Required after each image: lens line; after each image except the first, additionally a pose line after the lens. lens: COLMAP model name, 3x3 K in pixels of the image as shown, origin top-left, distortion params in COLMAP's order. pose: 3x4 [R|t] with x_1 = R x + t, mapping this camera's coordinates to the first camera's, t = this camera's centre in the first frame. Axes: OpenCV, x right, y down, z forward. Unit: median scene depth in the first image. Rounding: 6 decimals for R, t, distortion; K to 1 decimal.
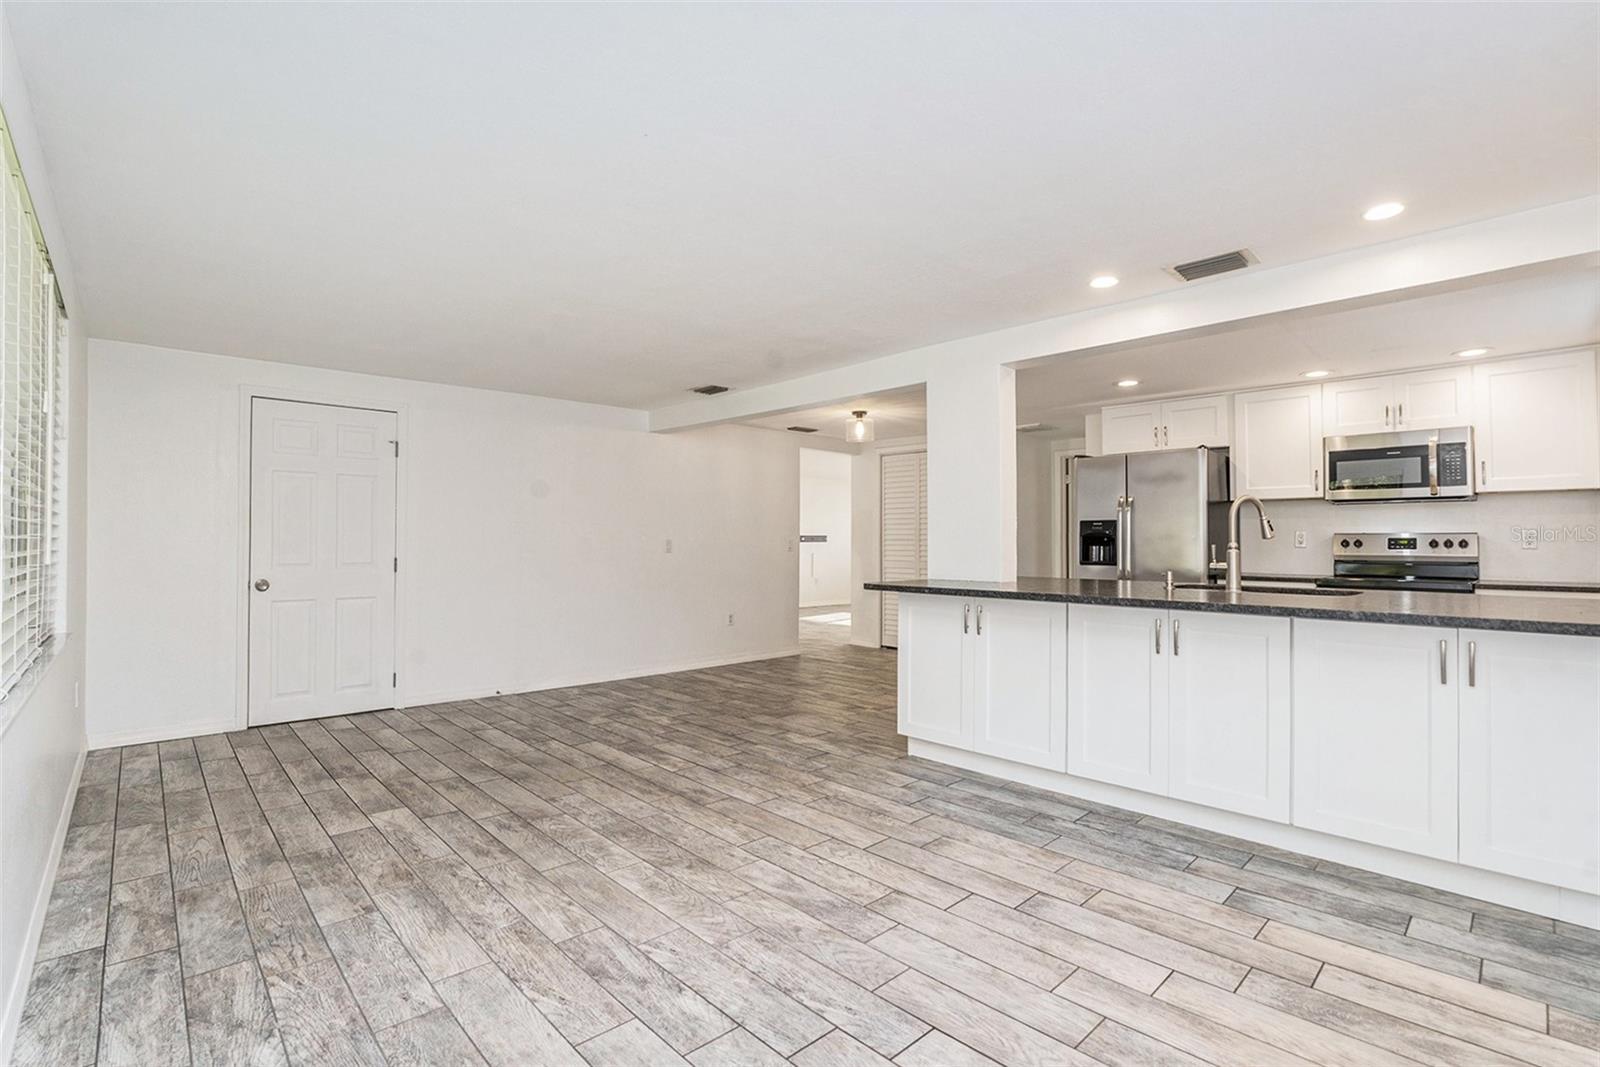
lens RADIAL K [[748.6, 0, 800.0], [0, 748.6, 533.5], [0, 0, 1]] dist [-0.084183, 0.019088]
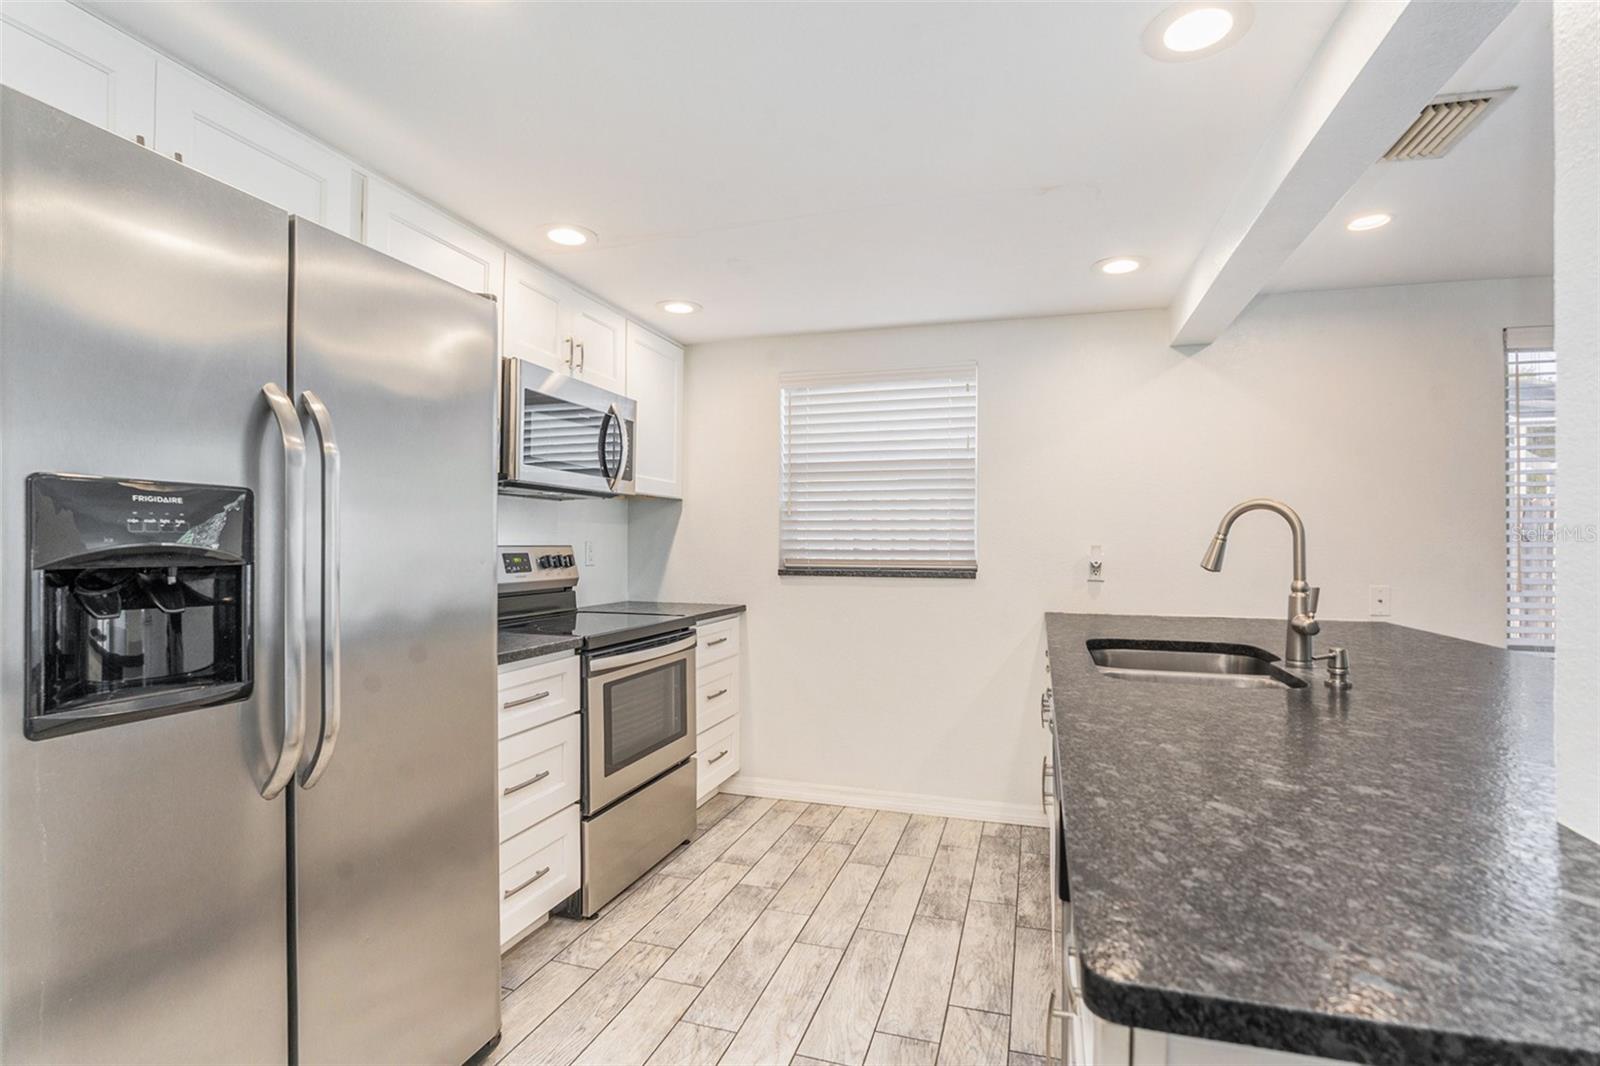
lens RADIAL K [[713.4, 0, 799.1], [0, 713.4, 541.3], [0, 0, 1]] dist [-0.059588, 0.000061]
pose [[-0.460748, -0.003345, 0.887525, 0.218636], [-0.020750, 0.999760, -0.007004, -0.005852], [-0.887289, -0.021643, -0.460707, 1.192299]]
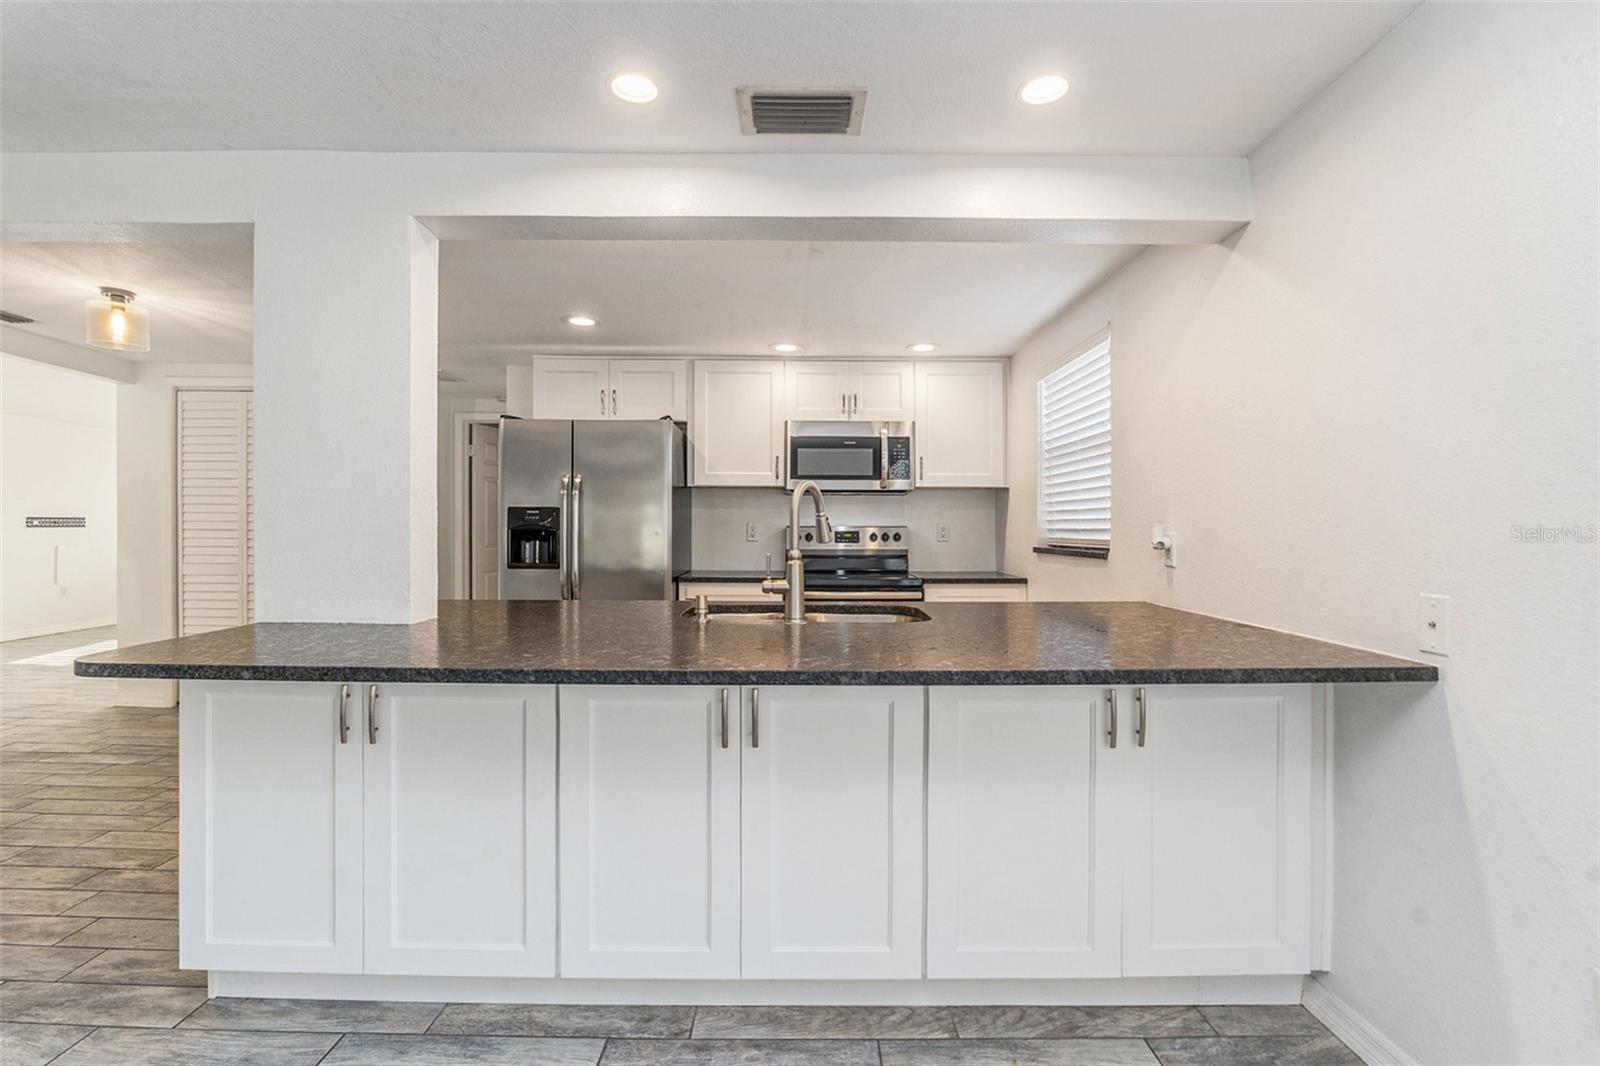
lens RADIAL K [[744.3, 0, 794.3], [0, 744.3, 532.8], [0, 0, 1]] dist [-0.001246, -0.000354]
pose [[0.697457, -0.006337, 0.716598, 0.068694], [-0.011348, 0.999738, 0.019885, -0.012298], [-0.716536, -0.022001, 0.697203, 0.379922]]
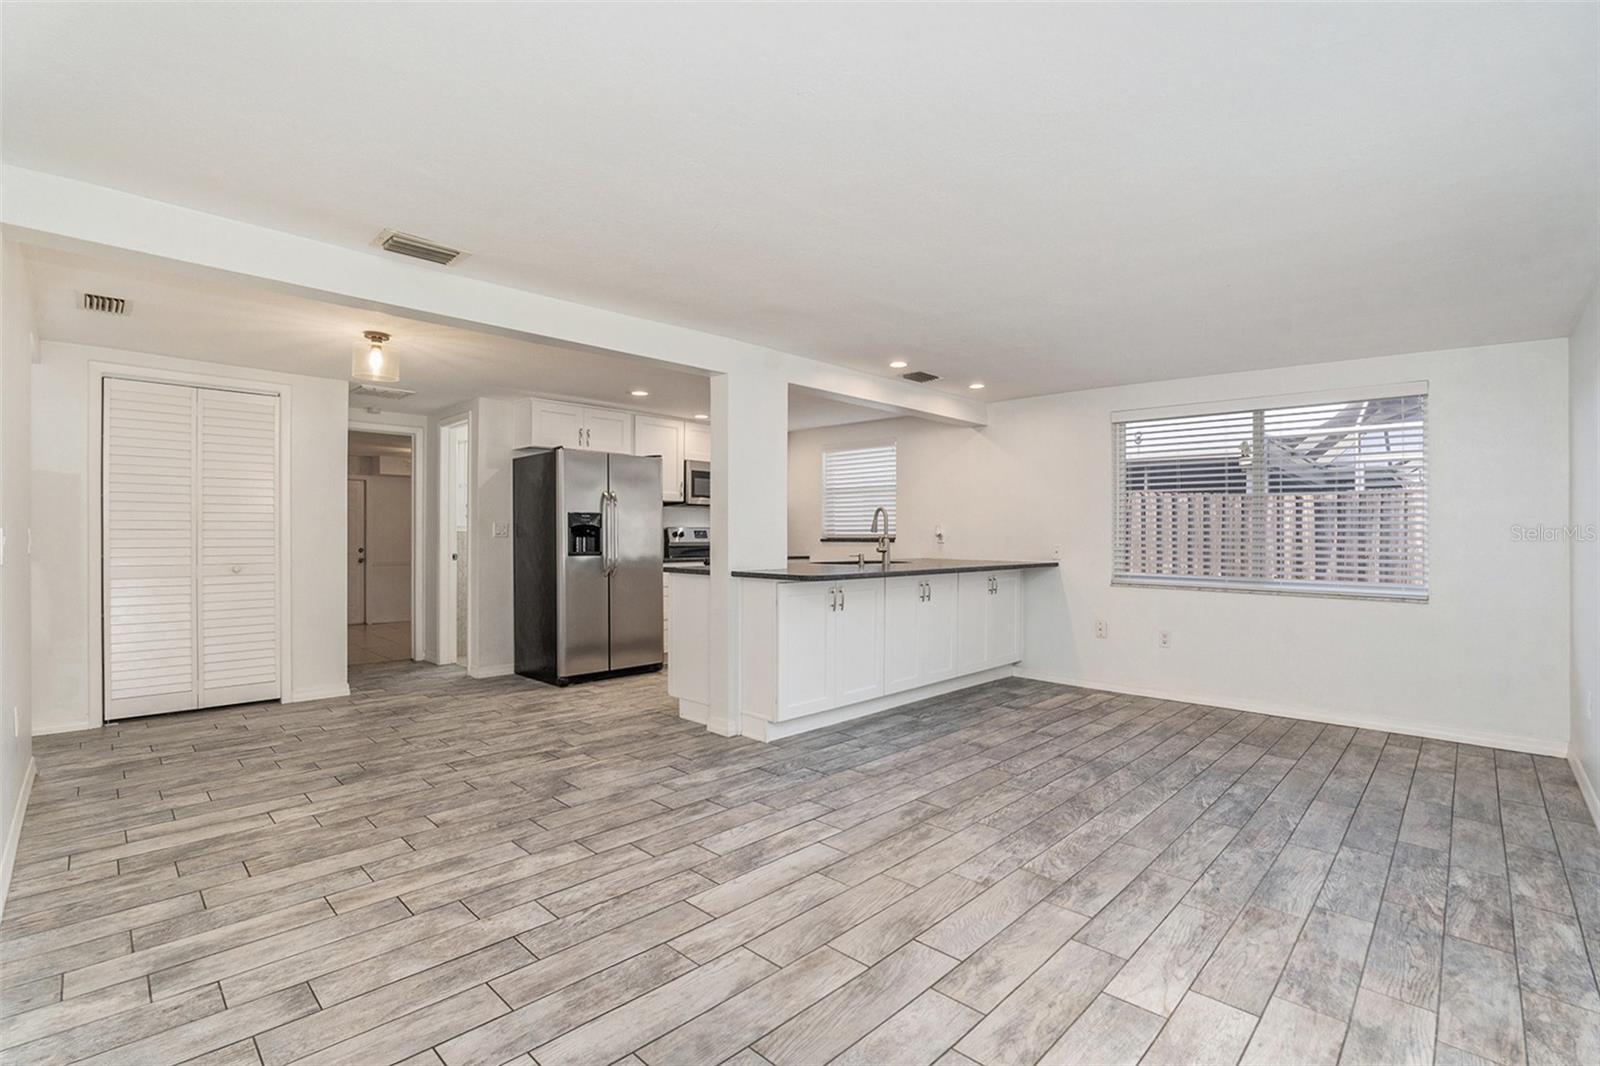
lens RADIAL K [[733.9, 0, 804.9], [0, 733.9, 542.2], [0, 0, 1]] dist [-0.074857, 0.013207]
pose [[-0.041935, -0.016554, 0.998983, -0.815472], [-0.016981, 0.999730, 0.015854, 0.002791], [-0.998976, -0.016299, -0.042205, 0.938939]]
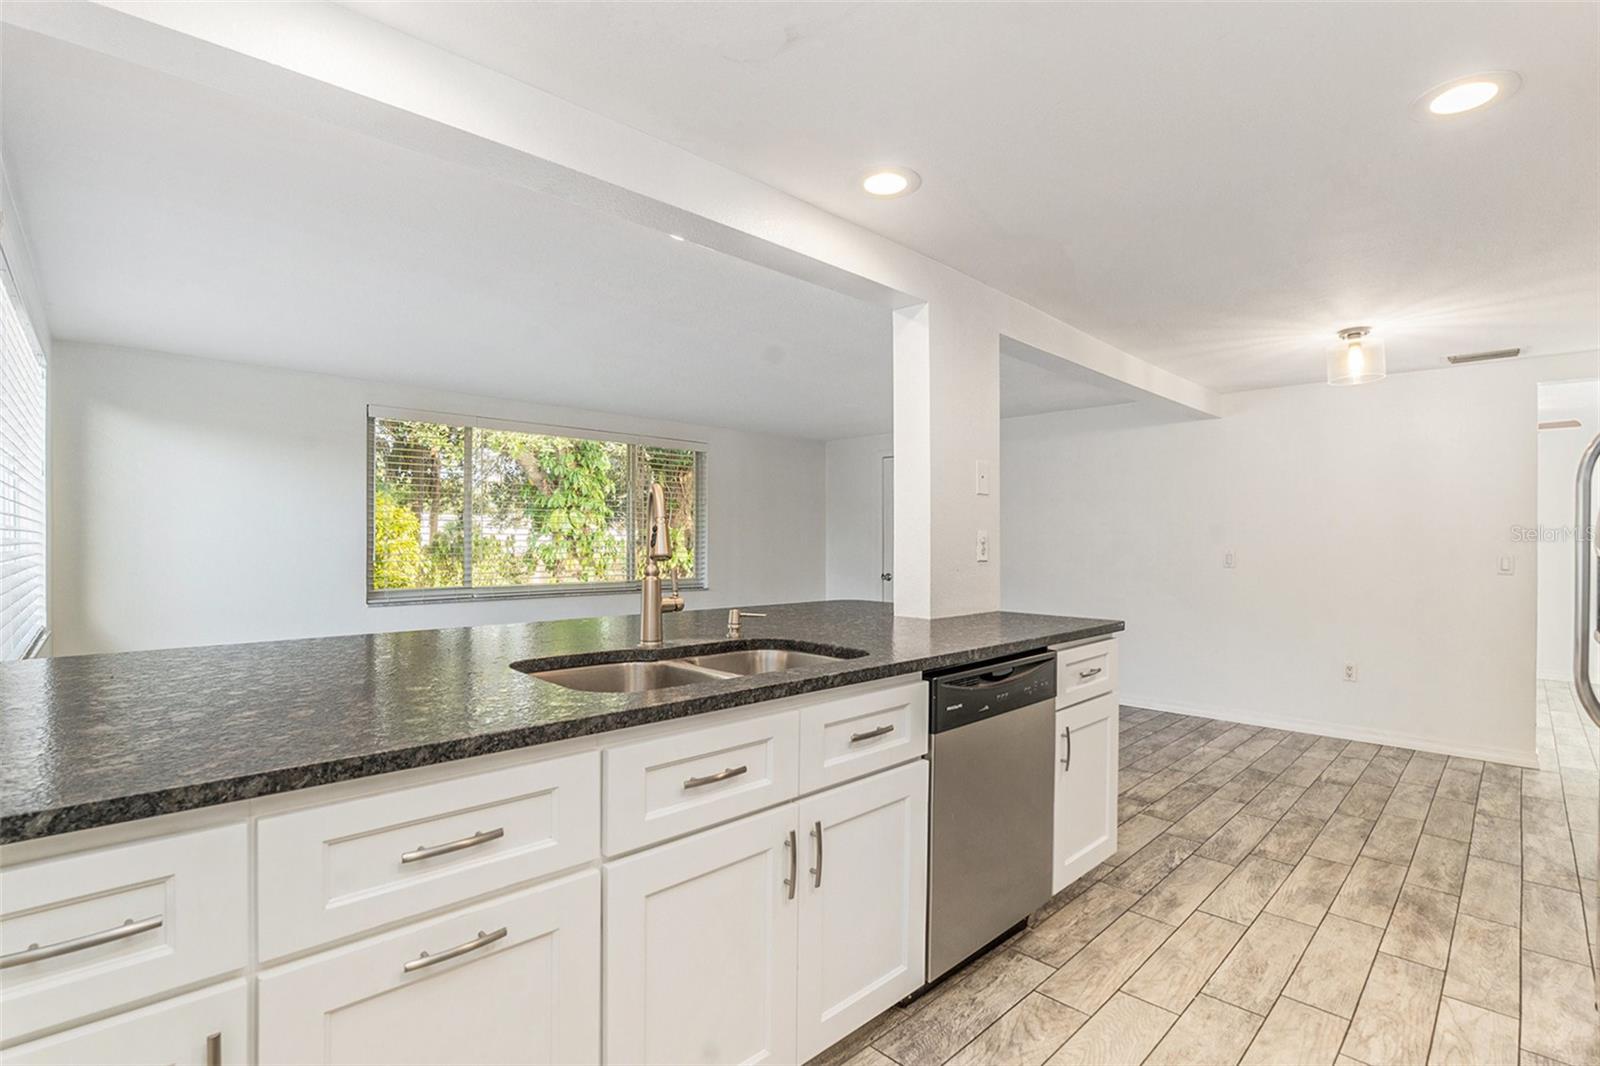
lens RADIAL K [[733.9, 0, 804.9], [0, 733.9, 542.2], [0, 0, 1]] dist [-0.074857, 0.013207]
pose [[-0.004056, -0.005422, -0.999977, 0.893649], [0.005790, 0.999968, -0.005446, -0.001515], [0.999975, -0.005811, -0.004025, 0.841214]]
